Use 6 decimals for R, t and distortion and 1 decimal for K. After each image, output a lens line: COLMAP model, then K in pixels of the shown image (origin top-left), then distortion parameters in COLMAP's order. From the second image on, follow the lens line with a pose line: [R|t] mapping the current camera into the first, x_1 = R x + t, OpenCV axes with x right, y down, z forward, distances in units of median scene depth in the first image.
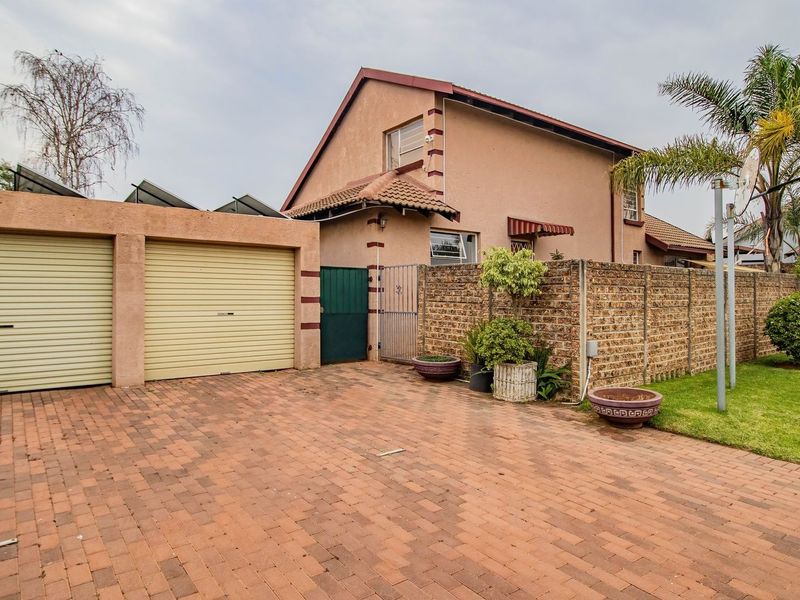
lens RADIAL K [[514.9, 0, 400.0], [0, 514.9, 300.0], [0, 0, 1]] dist [-0.001080, -0.022056]
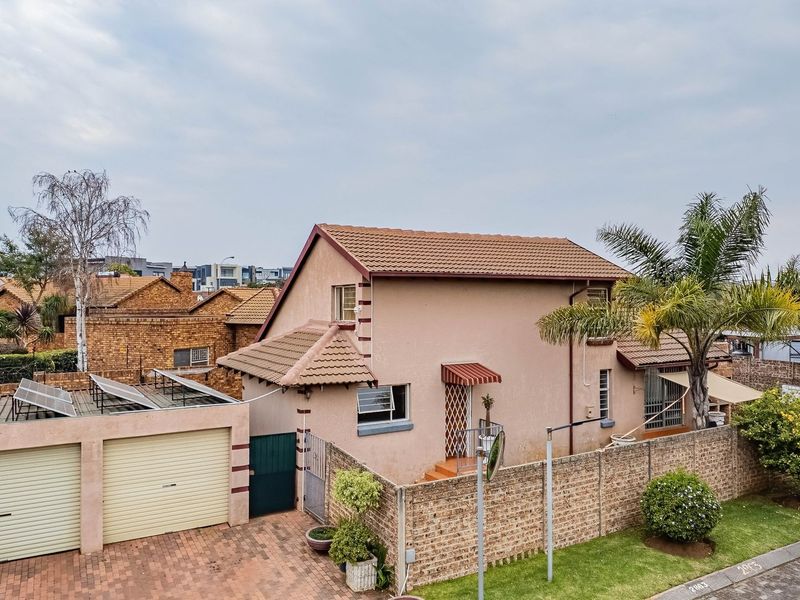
lens RADIAL K [[603.6, 0, 400.0], [0, 603.6, 300.0], [0, 0, 1]] dist [0.097343, -0.172518]
pose [[0.990379, 0.001751, -0.138368, 0.400788], [-0.001868, 0.999998, -0.000715, -0.396650], [0.138366, 0.000967, 0.990381, -0.388291]]
